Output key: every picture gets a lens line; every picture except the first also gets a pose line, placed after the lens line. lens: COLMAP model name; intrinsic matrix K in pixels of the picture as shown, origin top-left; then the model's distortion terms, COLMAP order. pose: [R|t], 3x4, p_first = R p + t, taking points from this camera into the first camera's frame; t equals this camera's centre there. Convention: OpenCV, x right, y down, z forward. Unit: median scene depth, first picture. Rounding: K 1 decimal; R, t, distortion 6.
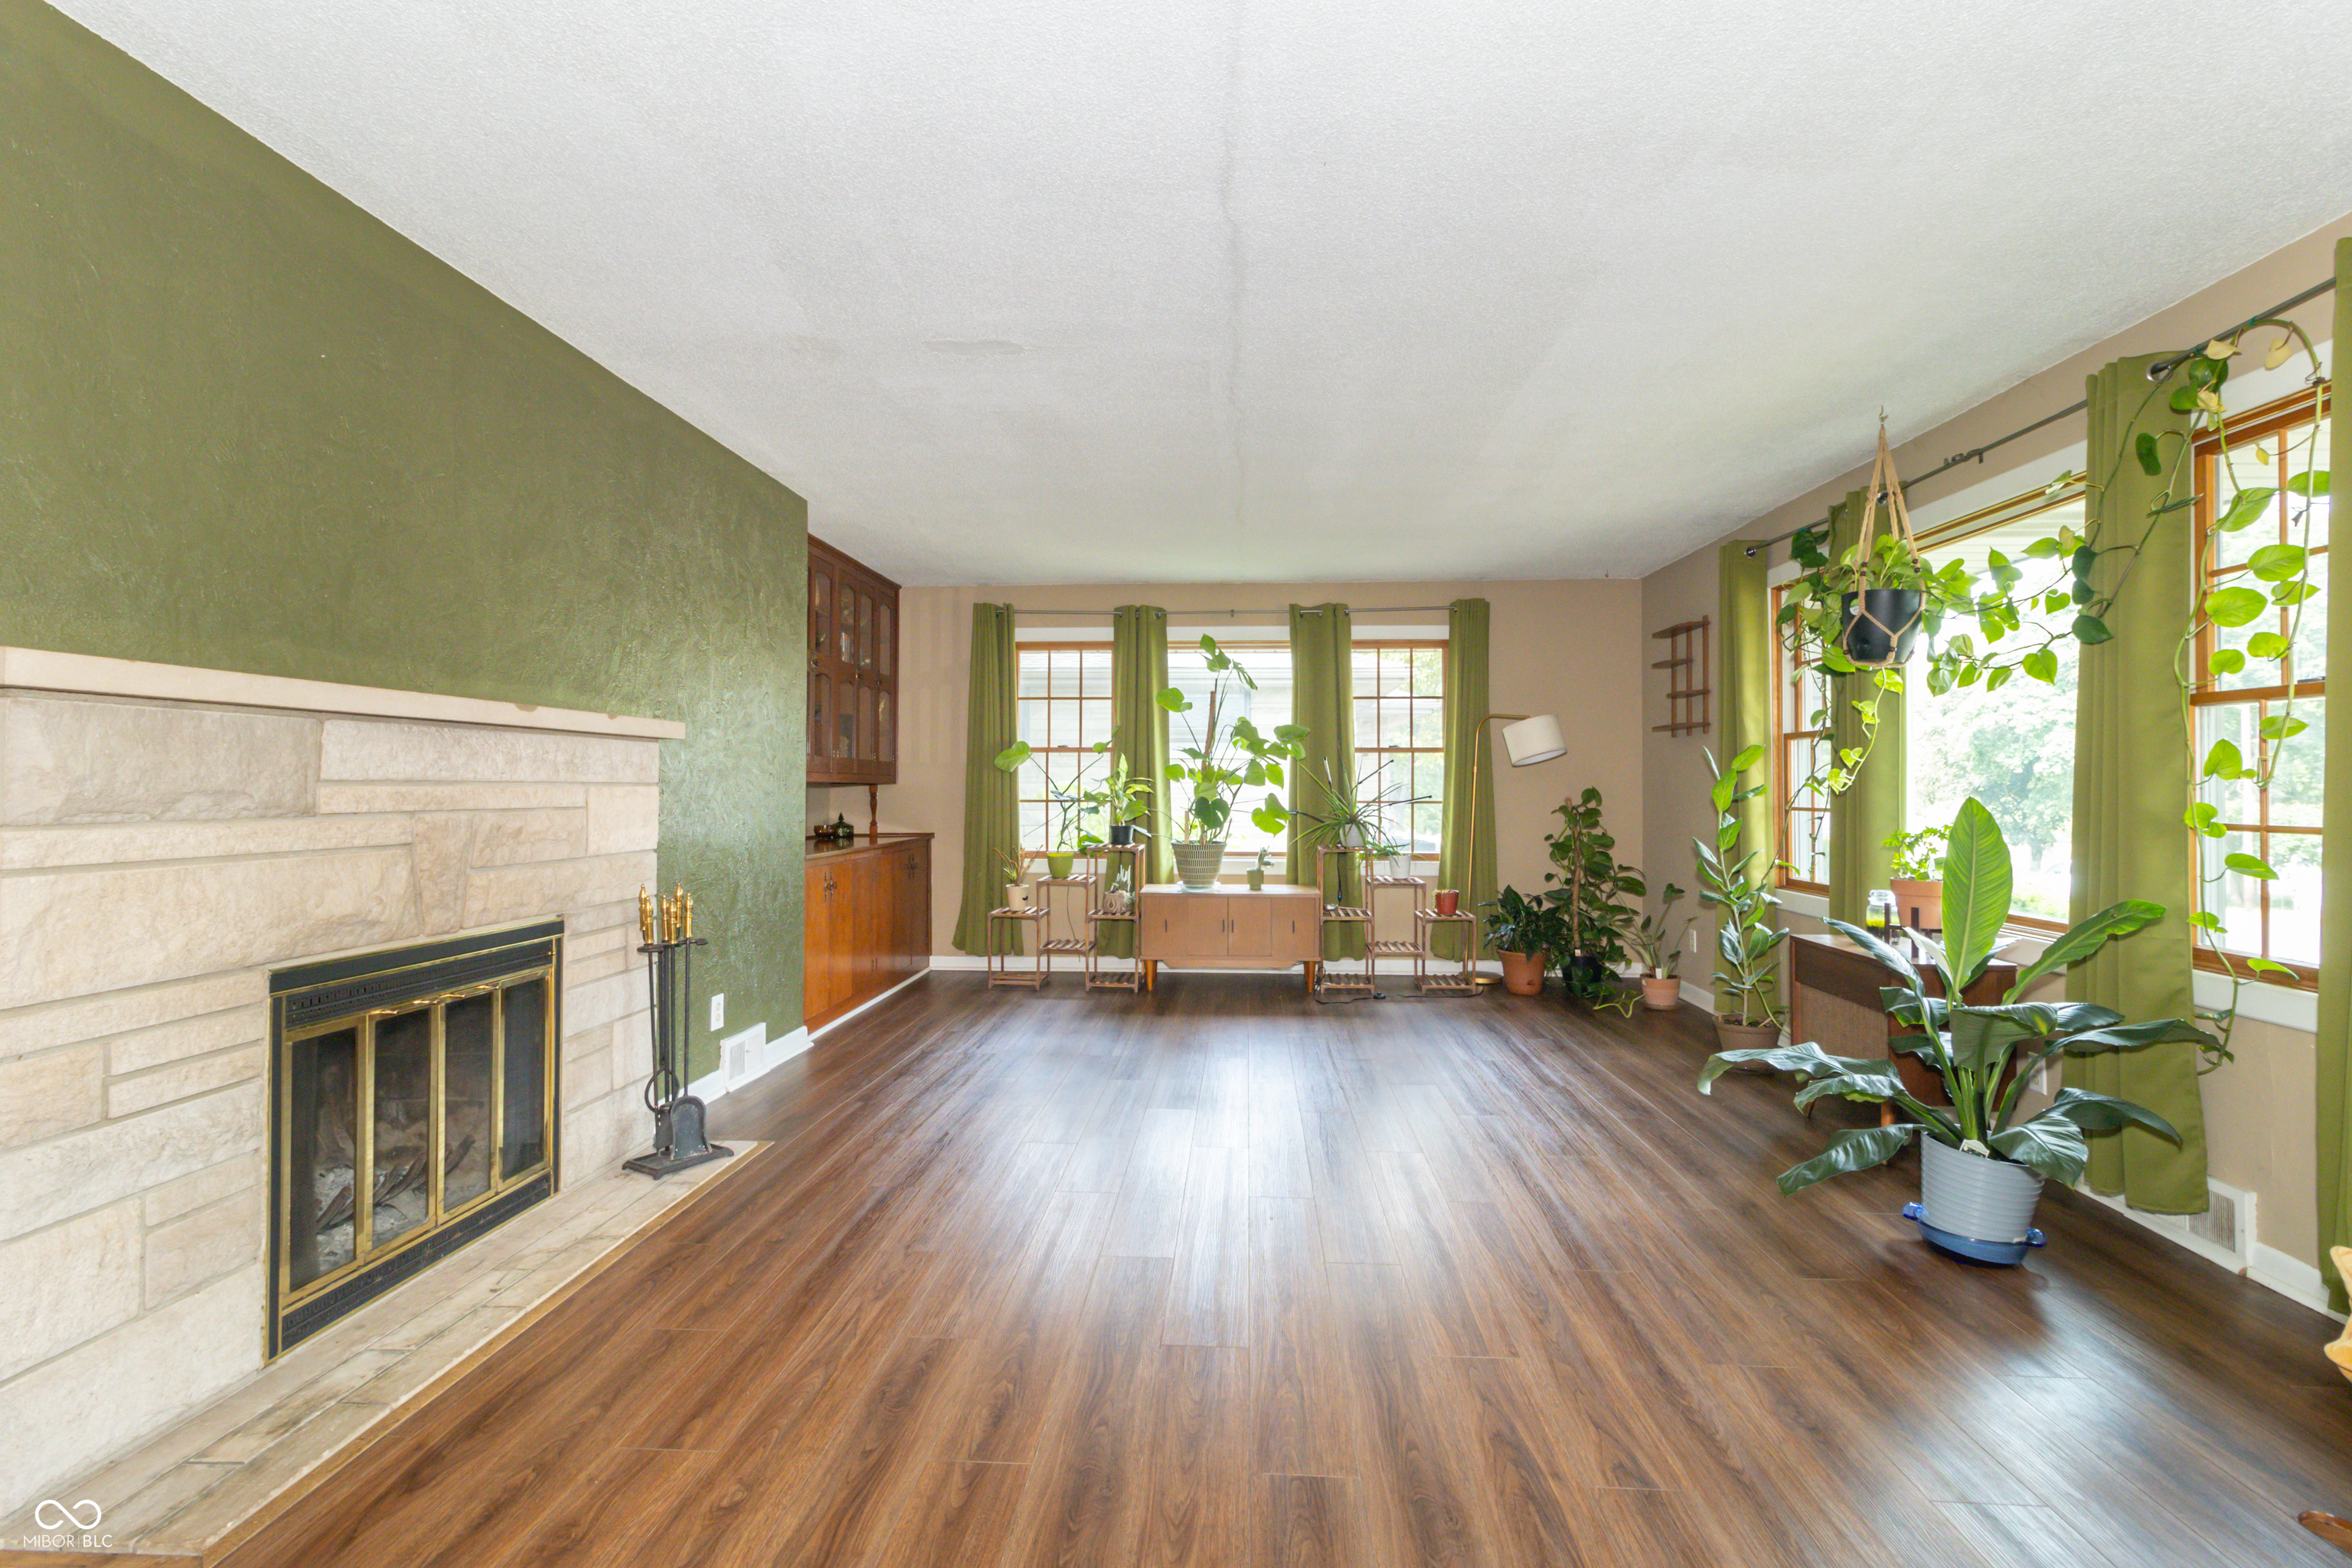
lens RADIAL K [[1100.0, 0, 1179.9], [0, 1100.0, 772.0], [0, 0, 1]] dist [0.003537, 0.000836]
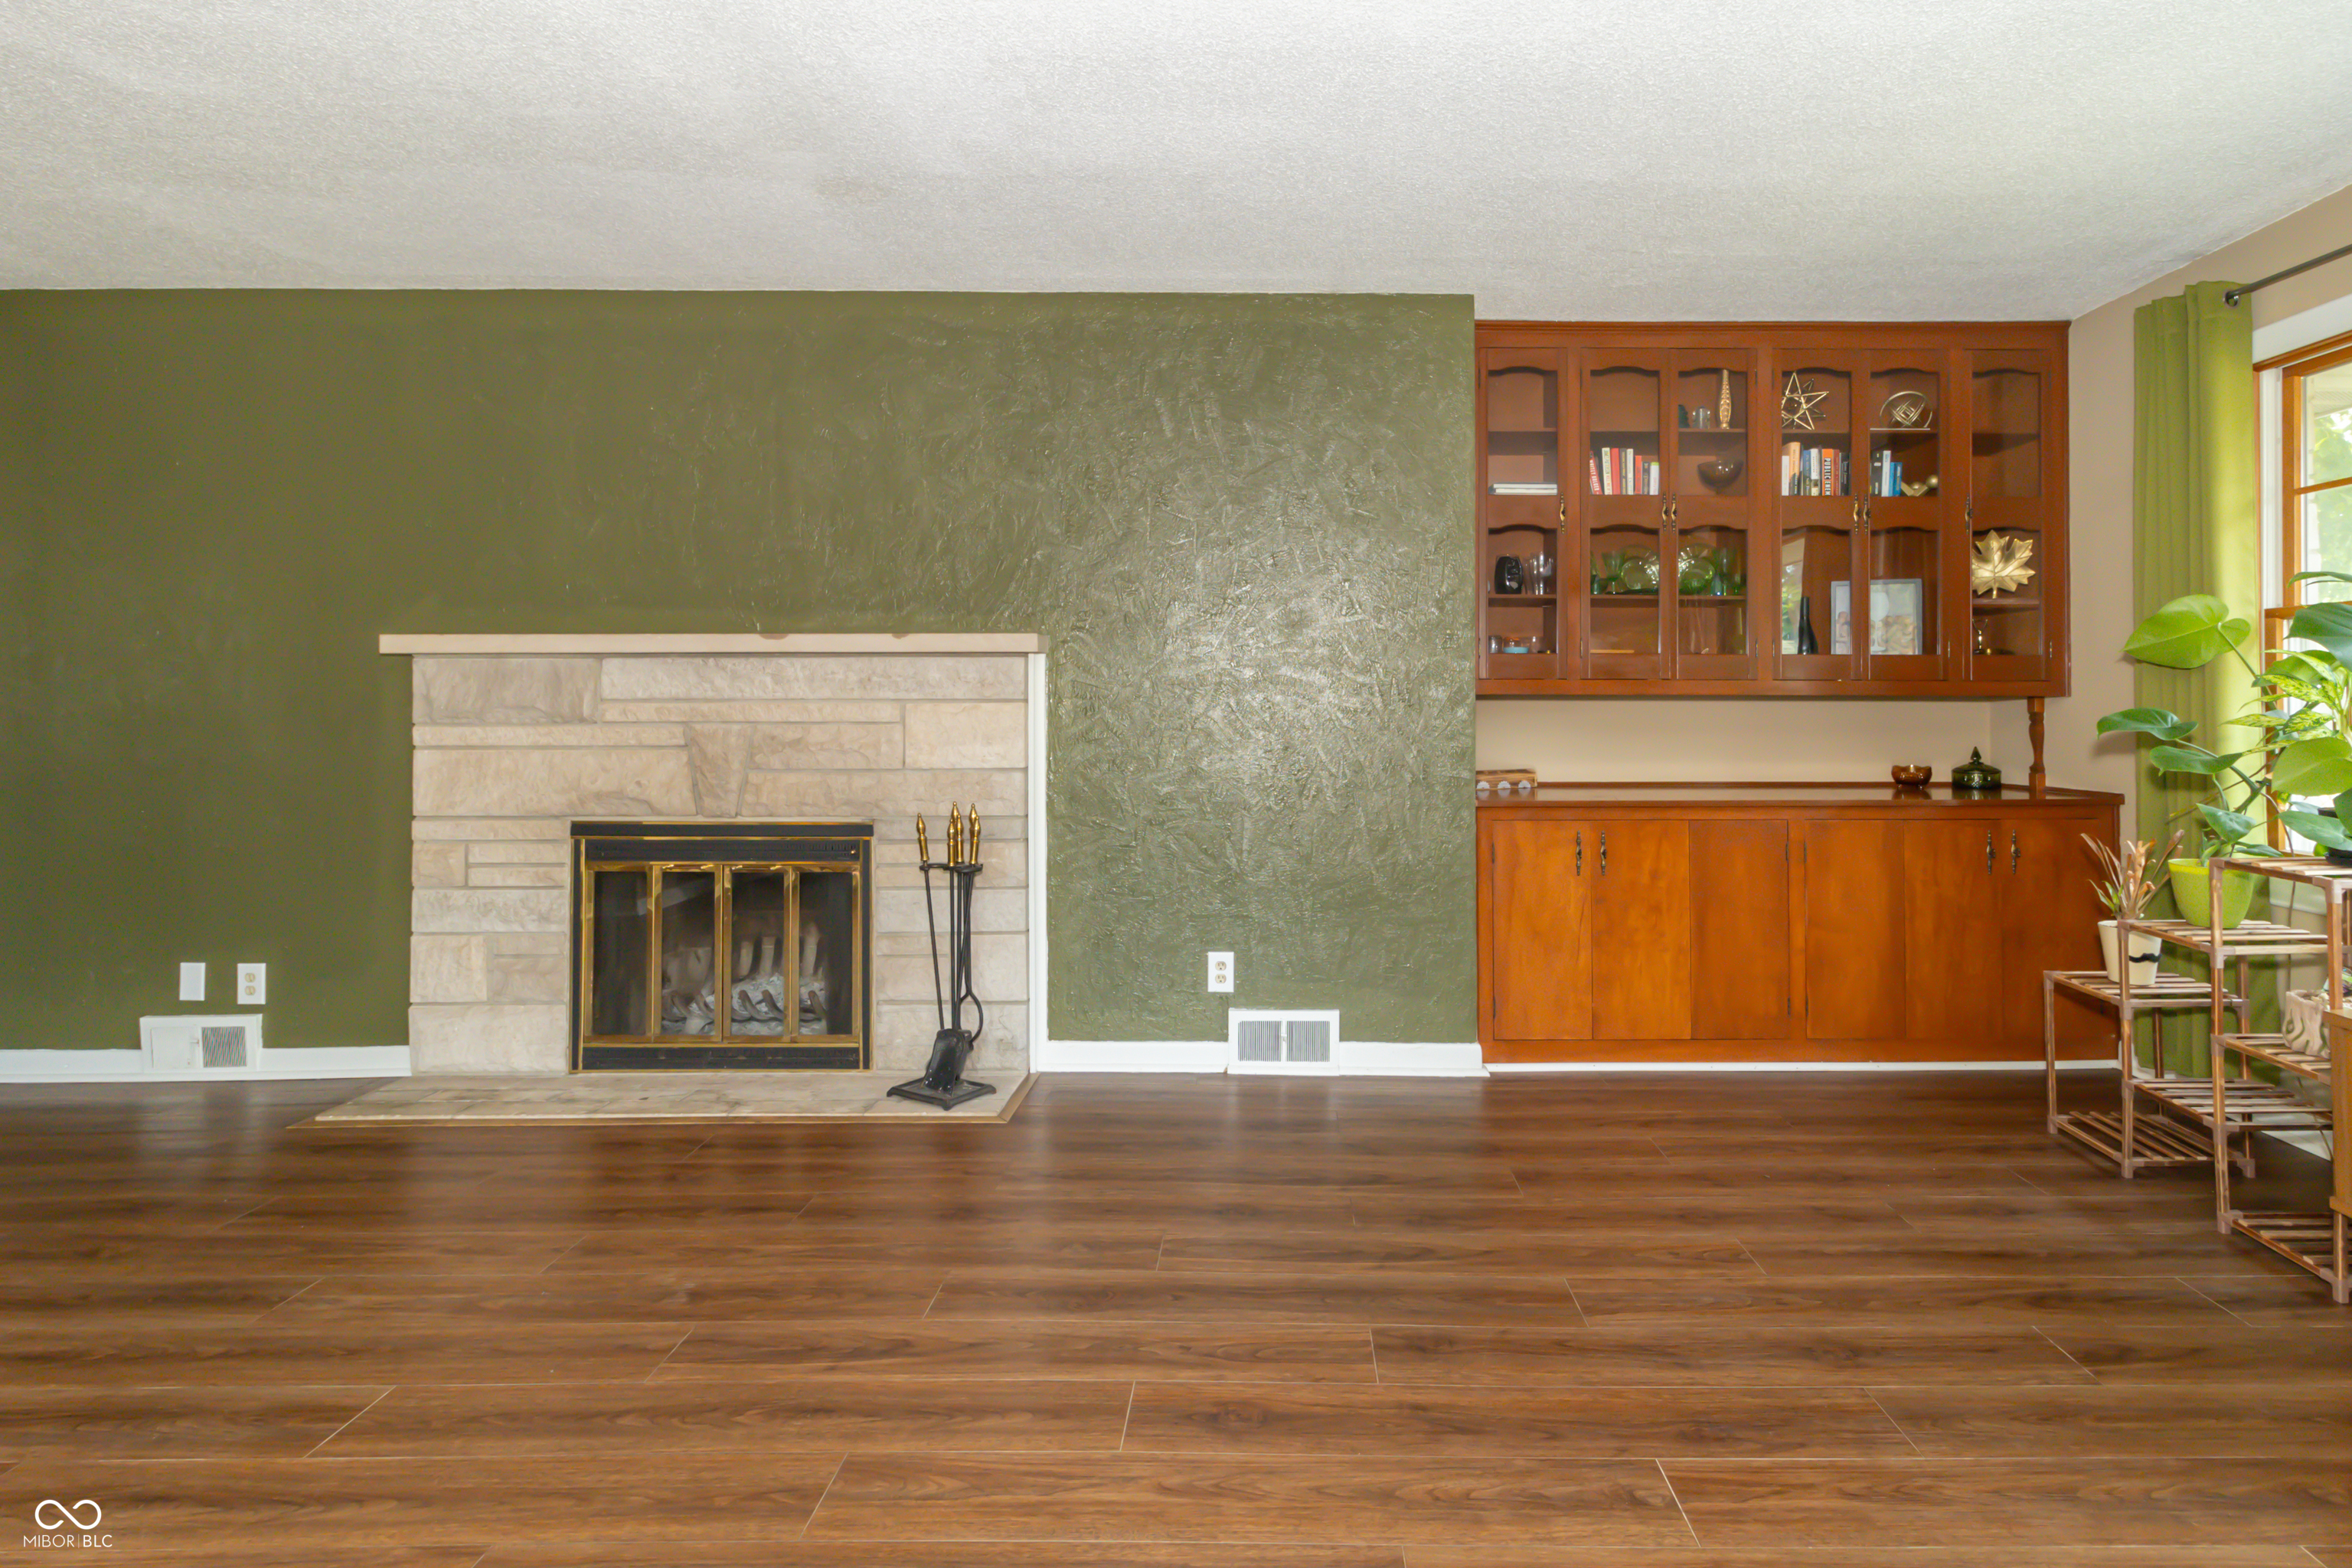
lens RADIAL K [[1125.5, 0, 1310.3], [0, 1125.5, 700.1], [0, 0, 1]] dist [0.000271, -0.000122]
pose [[0.070429, -0.009336, -0.997473, 0.302611], [0.015862, 0.999840, -0.008238, 0.013524], [0.997391, -0.015241, 0.070566, 0.693626]]
